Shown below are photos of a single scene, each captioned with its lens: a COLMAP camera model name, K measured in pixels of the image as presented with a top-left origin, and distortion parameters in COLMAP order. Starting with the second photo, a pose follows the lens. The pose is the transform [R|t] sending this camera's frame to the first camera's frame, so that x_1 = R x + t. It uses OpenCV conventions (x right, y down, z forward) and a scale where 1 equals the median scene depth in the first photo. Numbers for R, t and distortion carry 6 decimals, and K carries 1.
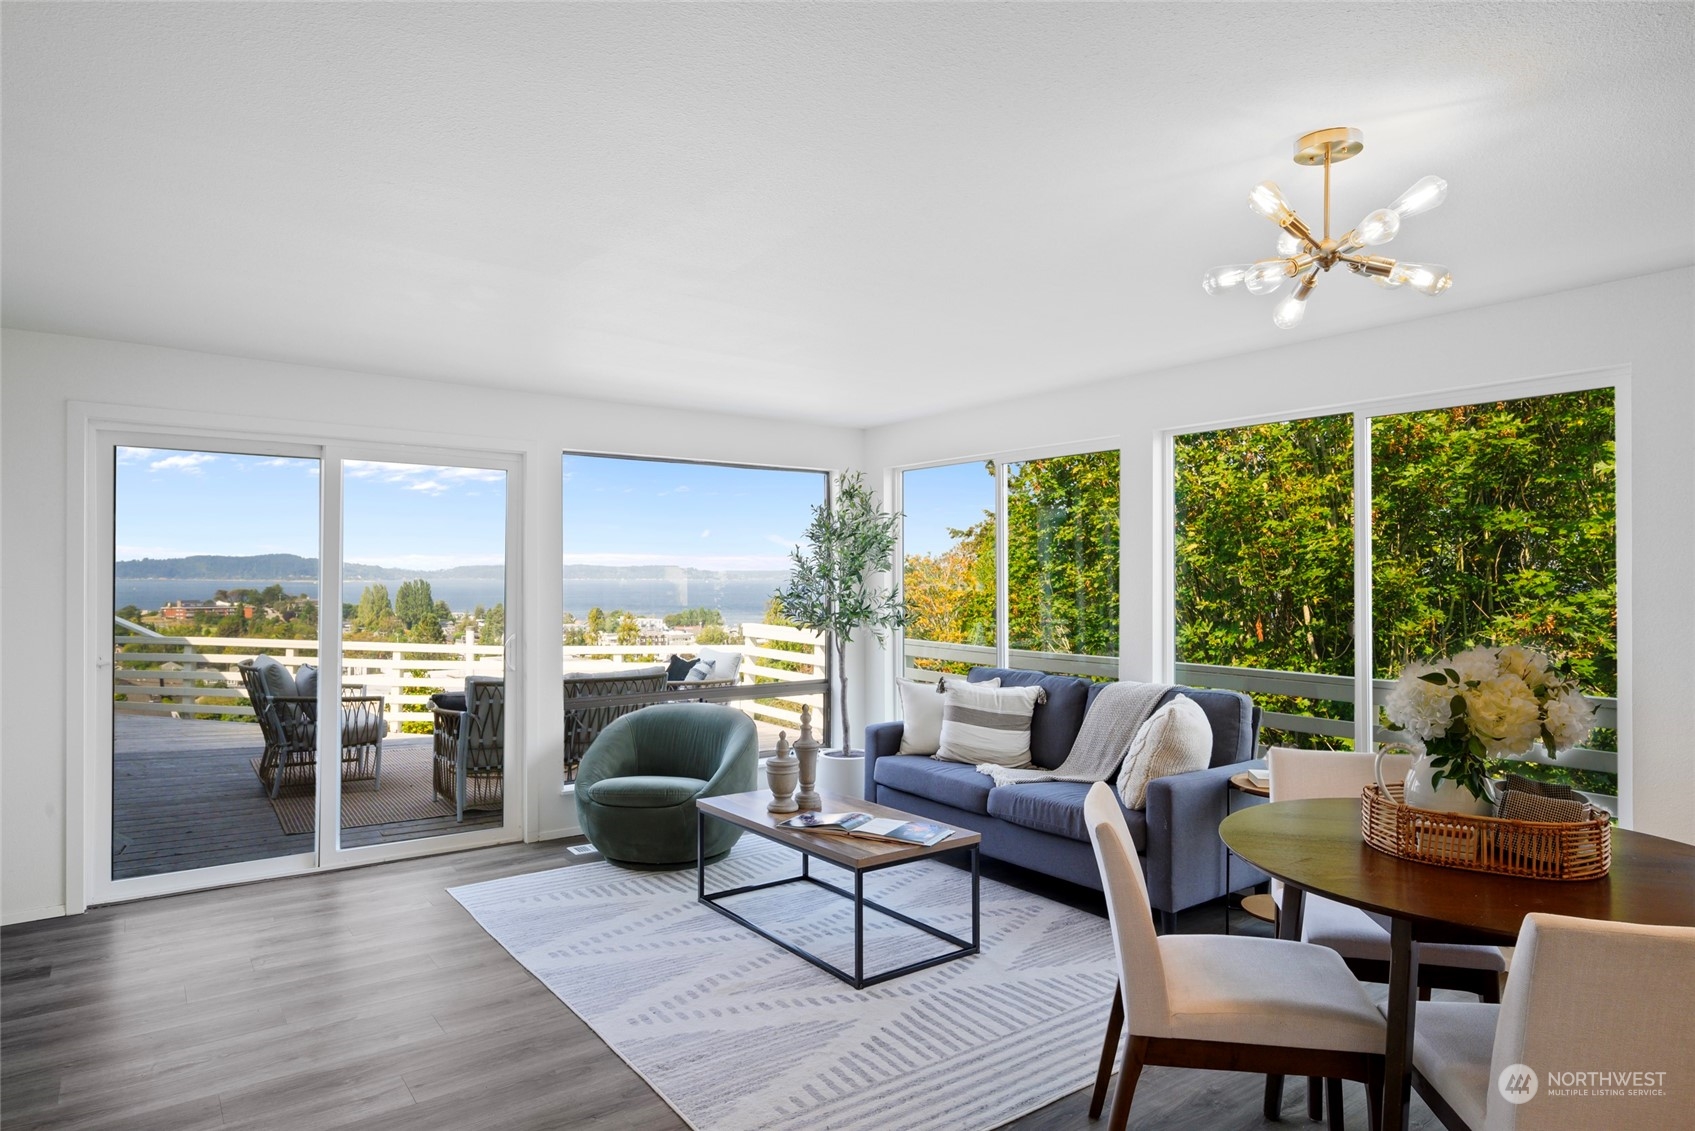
lens RADIAL K [[980.2, 0, 825.5], [0, 980.2, 551.9], [0, 0, 1]] dist [-0.005536, 0.005198]
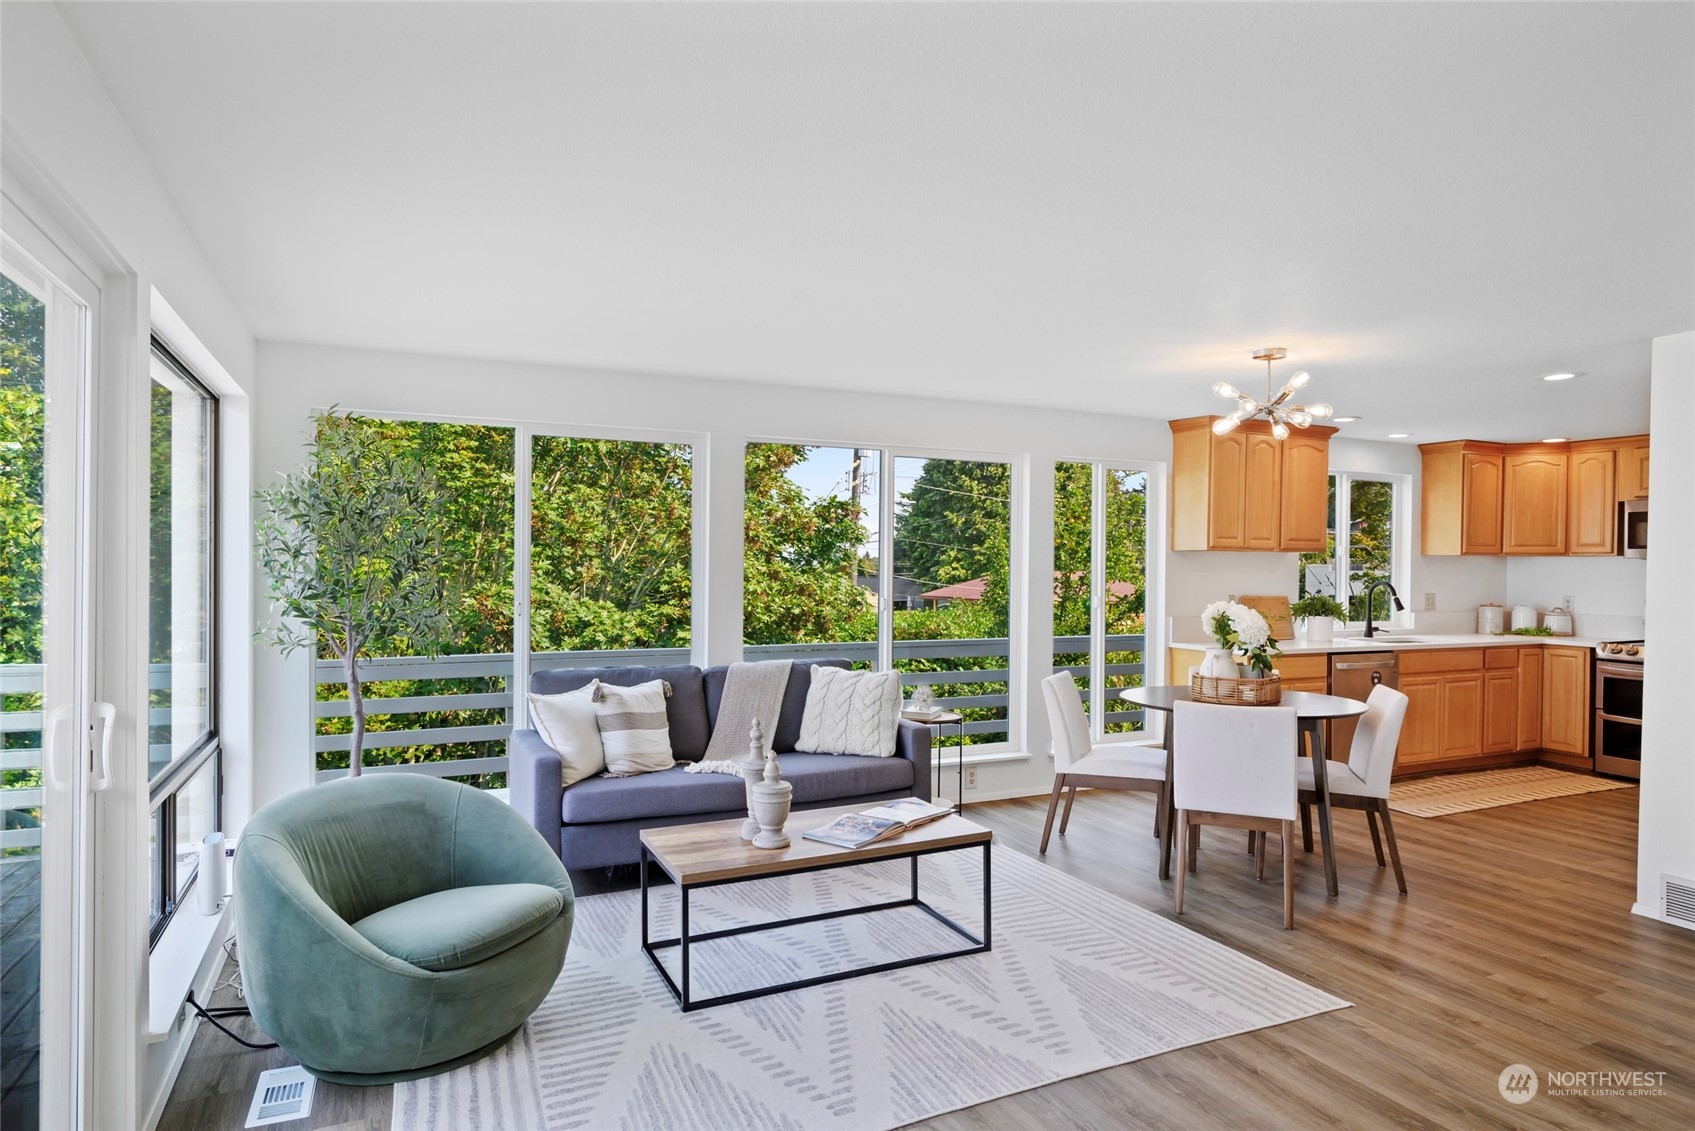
lens RADIAL K [[980.2, 0, 861.9], [0, 980.2, 568.2], [0, 0, 1]] dist [-0.005536, 0.005198]
pose [[0.190971, -0.007794, 0.981565, -0.897896], [-0.023554, 0.999644, 0.012520, 0.013507], [-0.981313, -0.025510, 0.190719, 0.807813]]
